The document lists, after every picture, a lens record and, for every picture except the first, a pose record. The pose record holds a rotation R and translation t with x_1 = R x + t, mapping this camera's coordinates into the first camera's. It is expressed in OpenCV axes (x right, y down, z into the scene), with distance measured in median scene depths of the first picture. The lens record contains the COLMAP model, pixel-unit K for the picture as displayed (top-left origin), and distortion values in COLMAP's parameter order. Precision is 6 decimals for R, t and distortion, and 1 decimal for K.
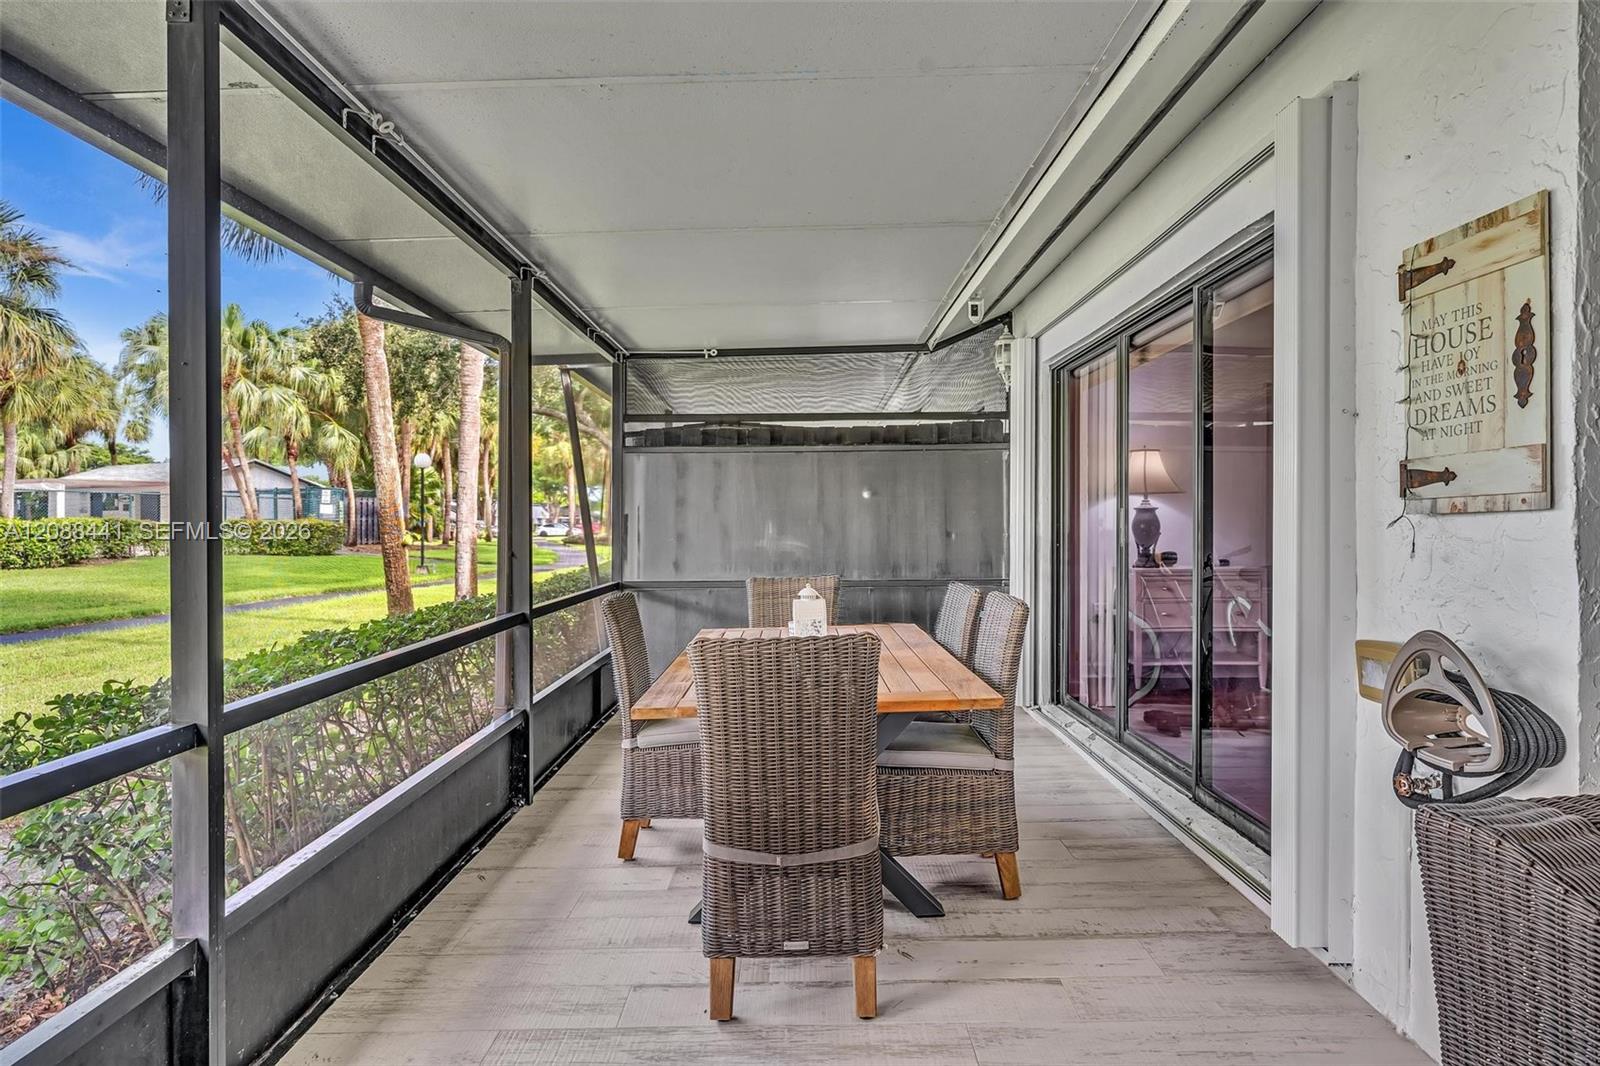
lens RADIAL K [[890.9, 0, 800.5], [0, 890.9, 527.8], [0, 0, 1]] dist [-0.001262, 0.000251]
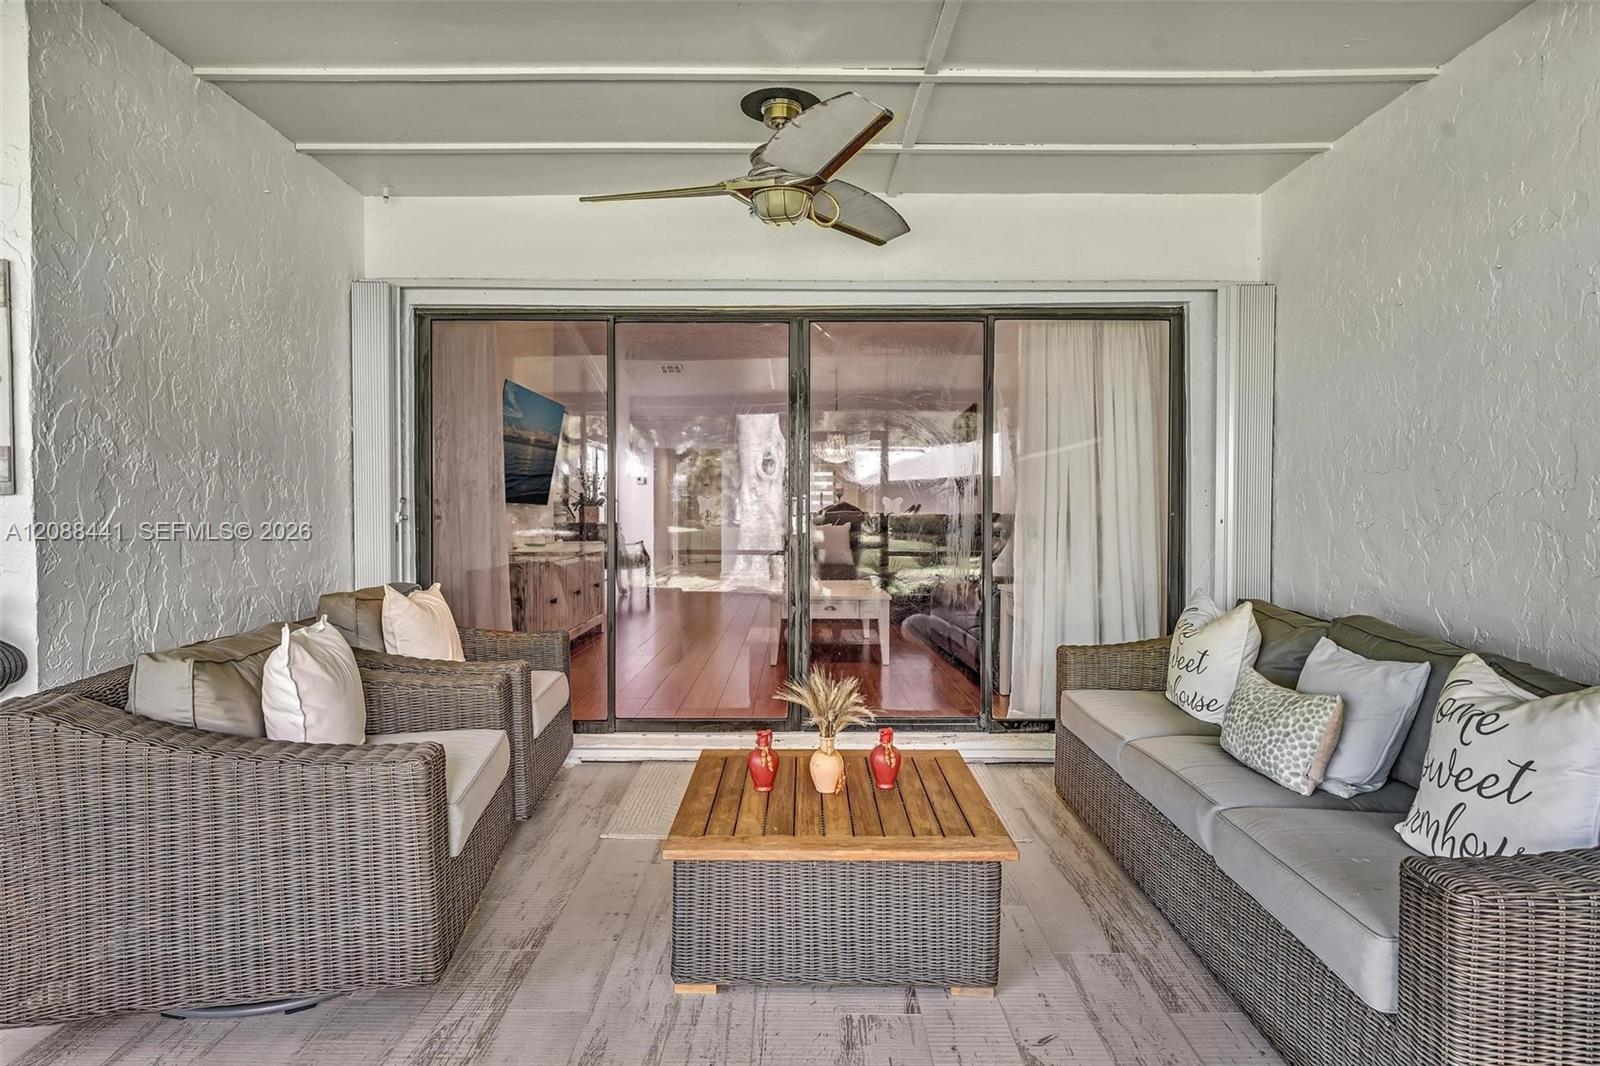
lens RADIAL K [[890.9, 0, 791.0], [0, 890.9, 524.7], [0, 0, 1]] dist [-0.001262, 0.000251]
pose [[-0.005474, -0.010397, 0.999931, -0.251490], [0.003758, 0.999939, 0.010418, 0.007618], [-0.999978, 0.003814, -0.005435, -0.089790]]
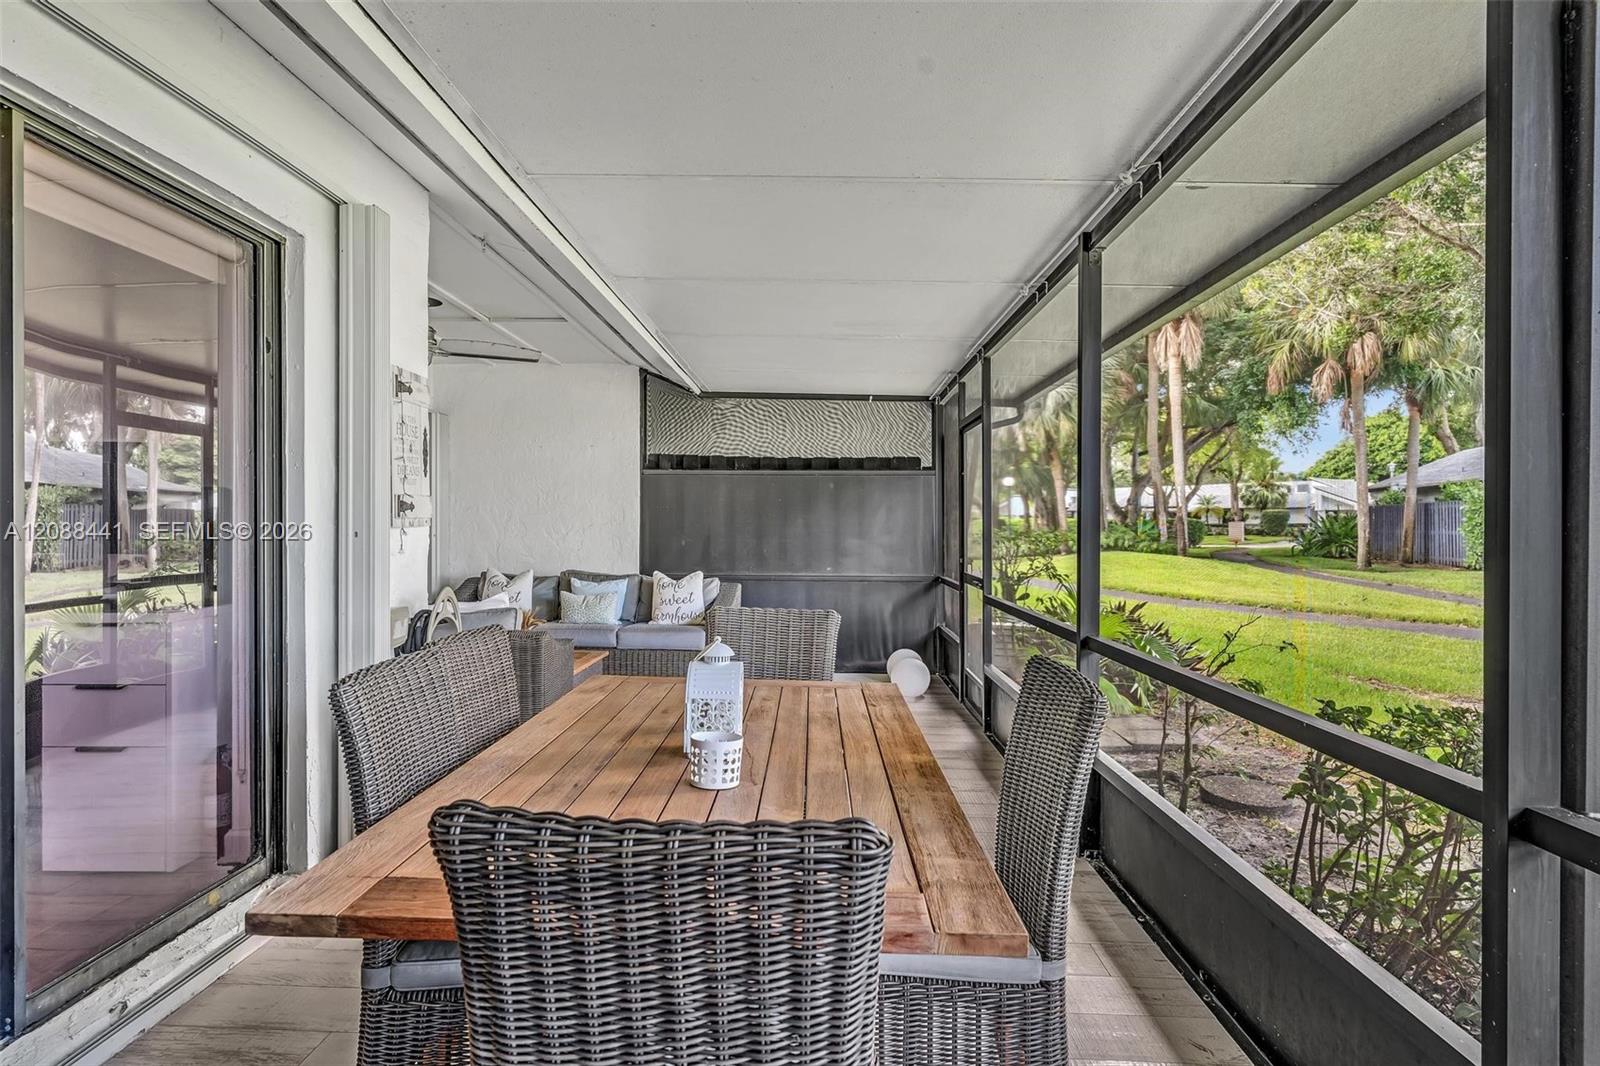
lens RADIAL K [[717.3, 0, 800.9], [0, 717.3, 523.1], [0, 0, 1]] dist [-0.007381, 0.002977]
pose [[-0.999951, 0.001009, 0.009878, -0.042574], [0.001095, 0.999962, 0.008684, -0.019258], [-0.009868, 0.008695, -0.999914, 1.293007]]
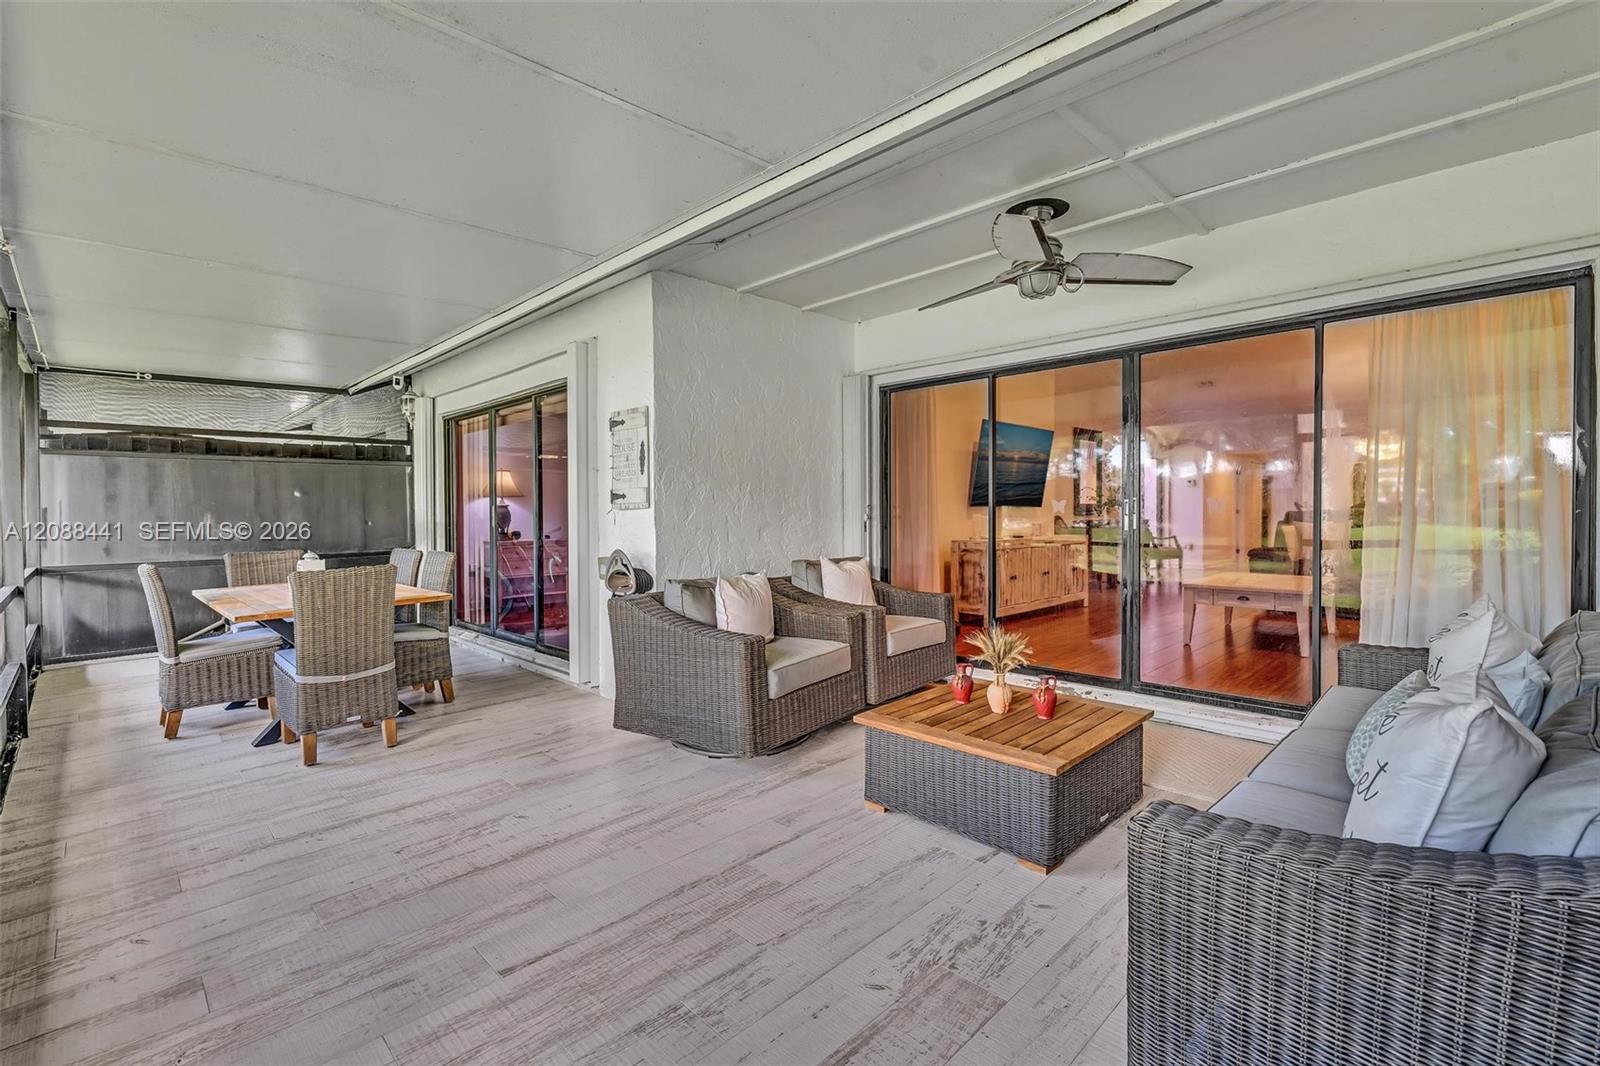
lens RADIAL K [[717.3, 0, 799.5], [0, 717.3, 523.5], [0, 0, 1]] dist [-0.007381, 0.002977]
pose [[0.706939, -0.012253, 0.707169, -0.267549], [0.008232, 0.999925, 0.009097, 0.007124], [-0.707227, -0.000610, 0.706987, -0.545534]]
